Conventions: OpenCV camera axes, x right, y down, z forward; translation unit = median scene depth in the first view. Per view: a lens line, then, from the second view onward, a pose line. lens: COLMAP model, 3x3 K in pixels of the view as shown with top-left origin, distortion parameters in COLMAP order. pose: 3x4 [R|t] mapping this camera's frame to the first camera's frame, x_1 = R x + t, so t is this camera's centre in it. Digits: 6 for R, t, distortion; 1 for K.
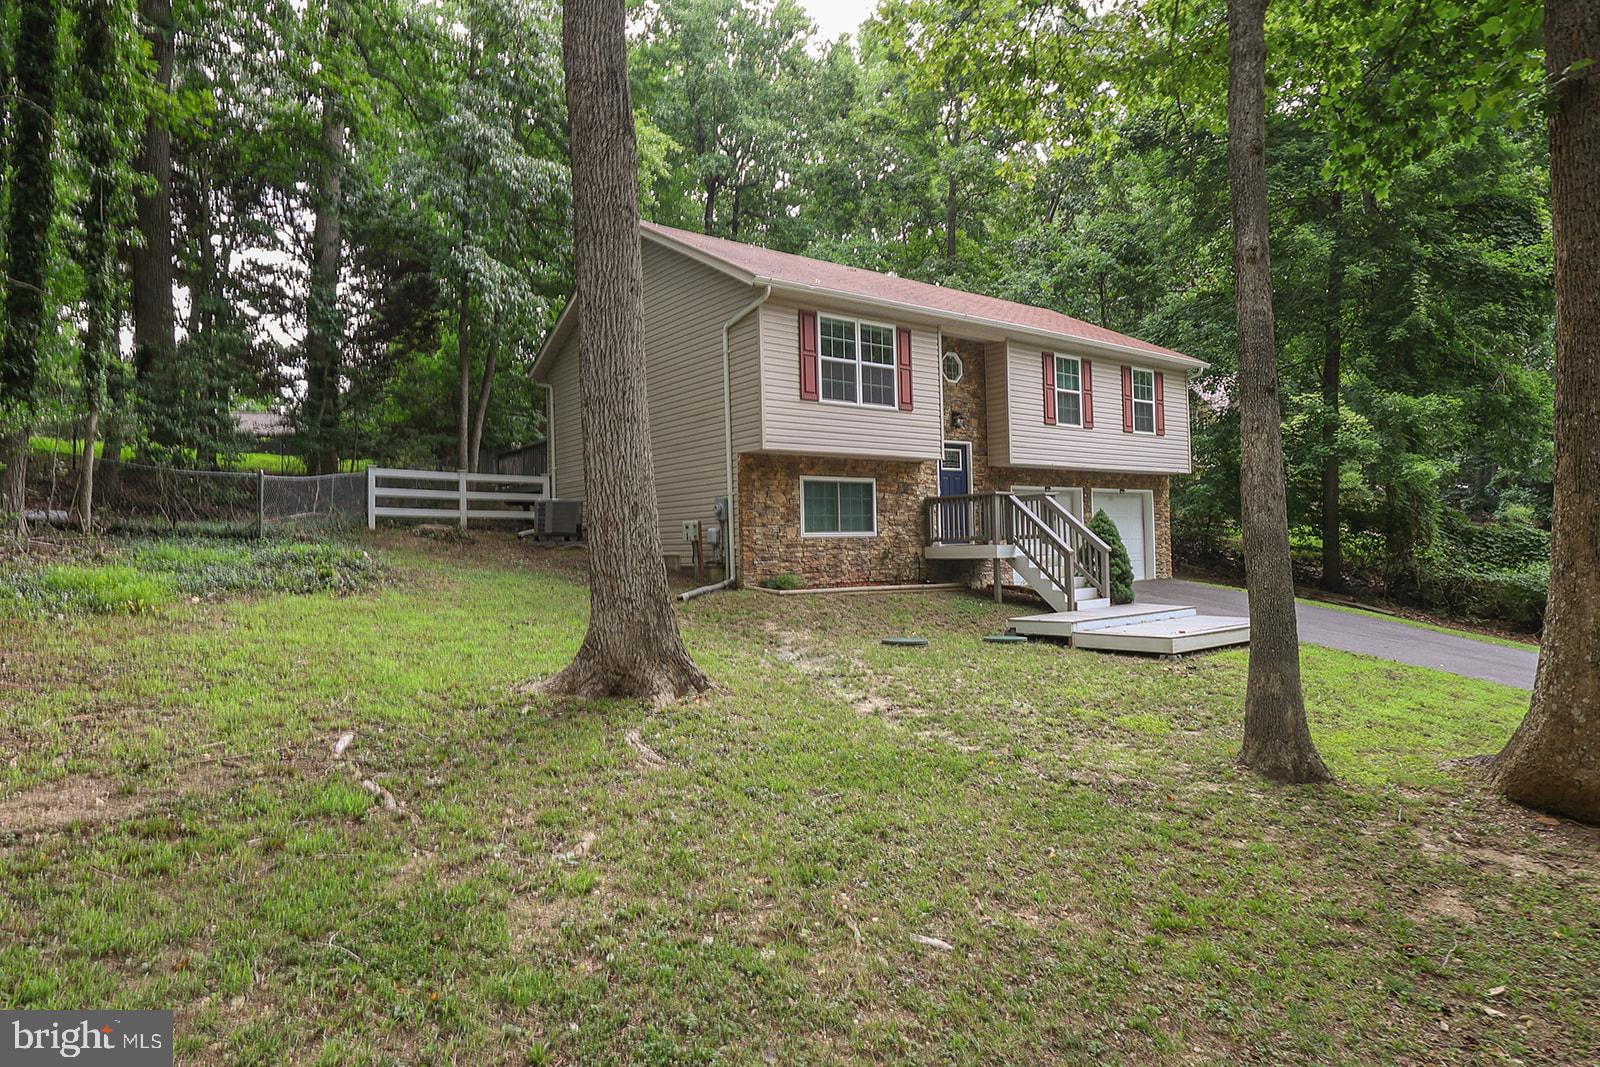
lens RADIAL K [[954.4, 0, 796.5], [0, 954.4, 534.7], [0, 0, 1]] dist [0.000755, -0.000727]
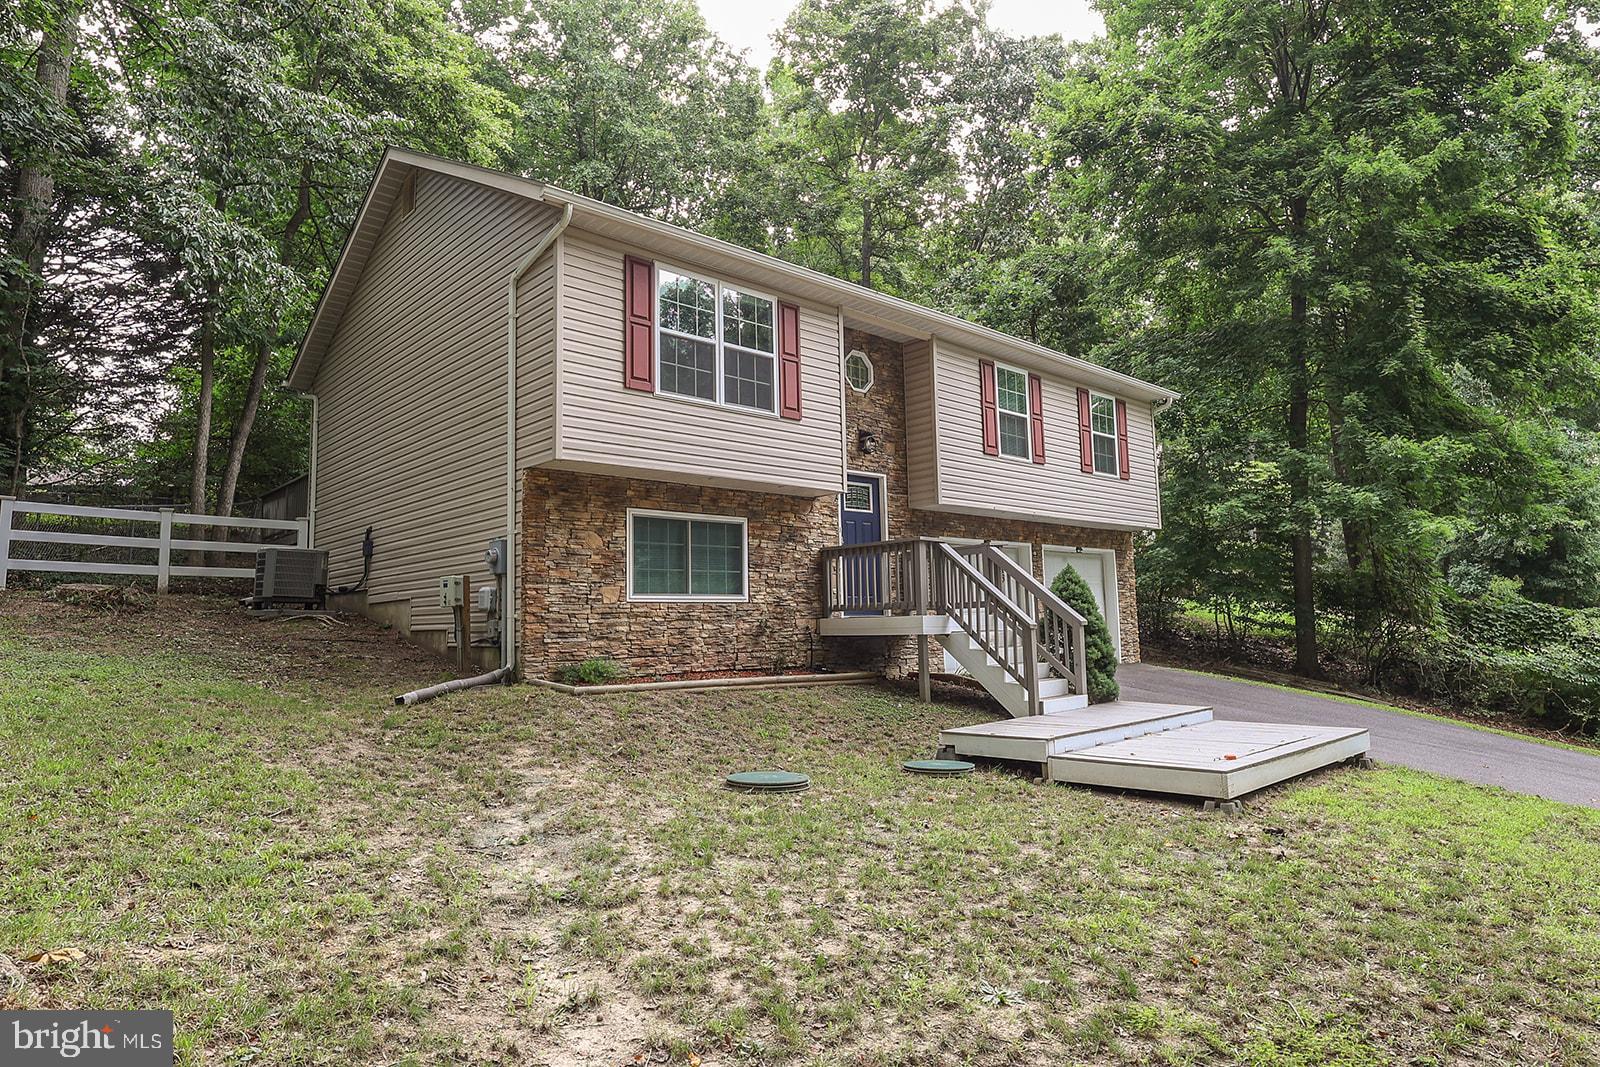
lens RADIAL K [[945.4, 0, 802.8], [0, 945.4, 533.7], [0, 0, 1]] dist [0.005891, 0.001096]
pose [[0.996108, 0.011360, 0.087411, 0.063137], [-0.003795, 0.996268, -0.086226, 0.010968], [-0.088064, 0.085559, 0.992434, 0.322088]]
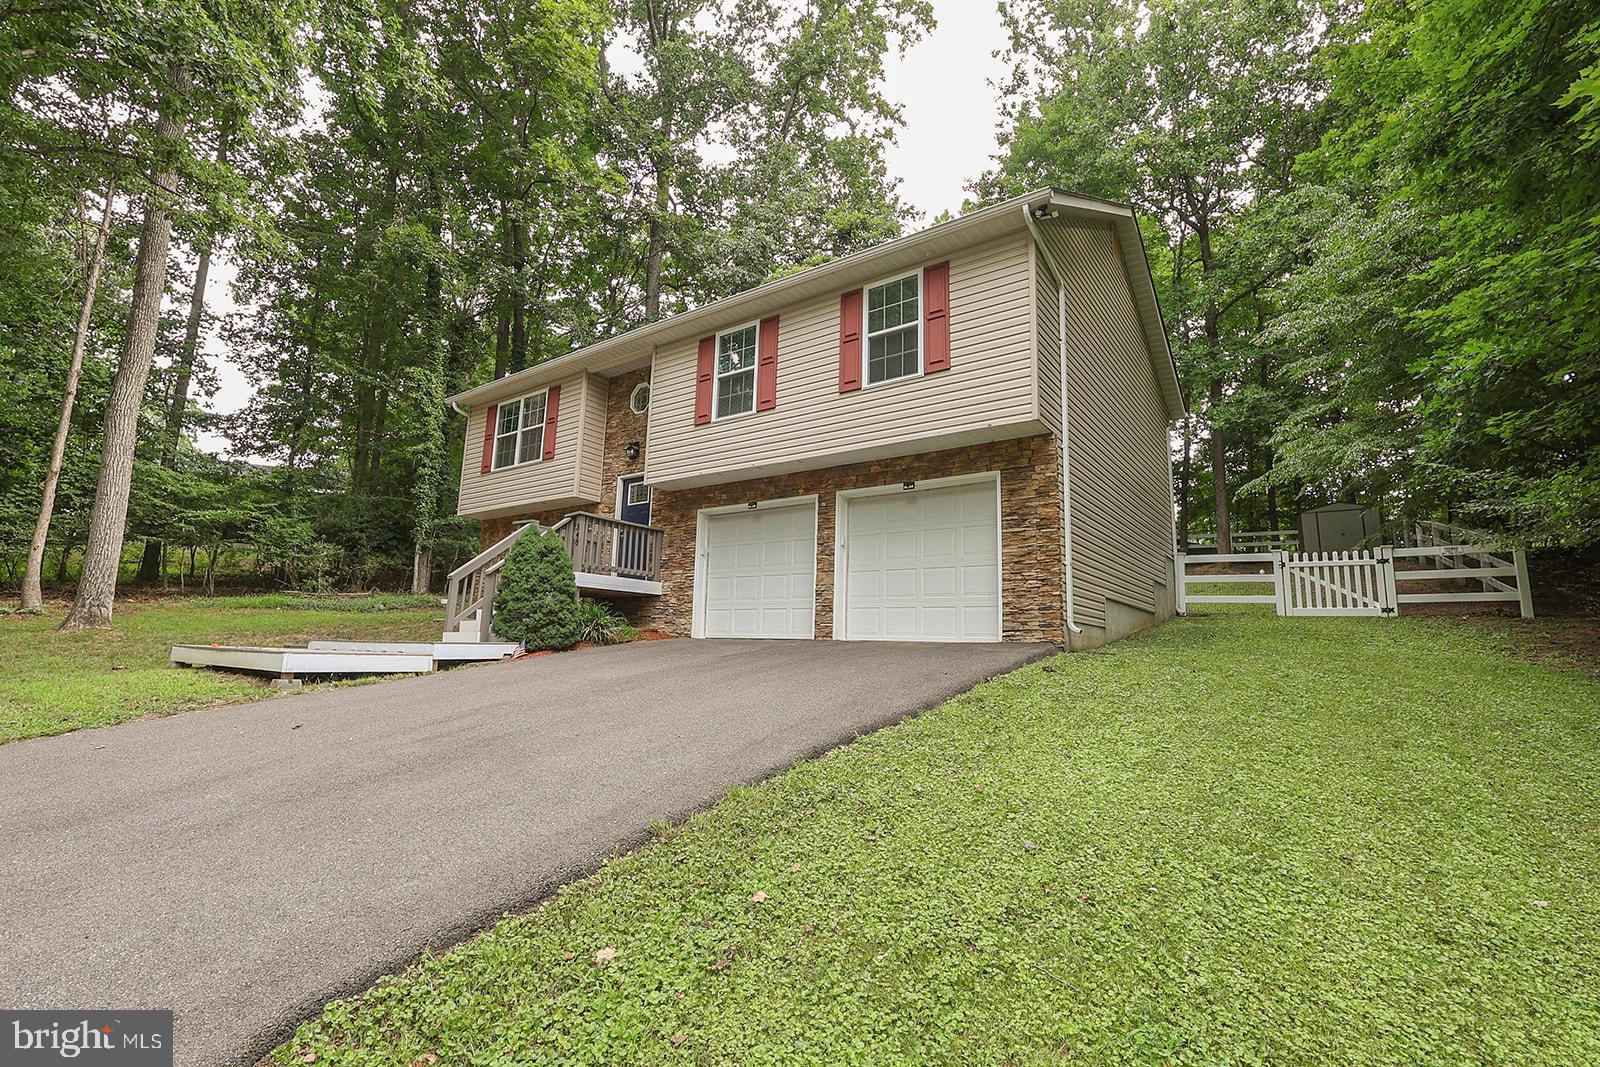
lens RADIAL K [[738.3, 0, 800.6], [0, 738.3, 535.4], [0, 0, 1]] dist [-0.000925, 0.000120]
pose [[0.272346, -0.126970, -0.953785, 0.953068], [-0.019516, 0.990322, -0.137406, 0.061447], [0.962001, 0.056036, 0.267232, 1.034902]]
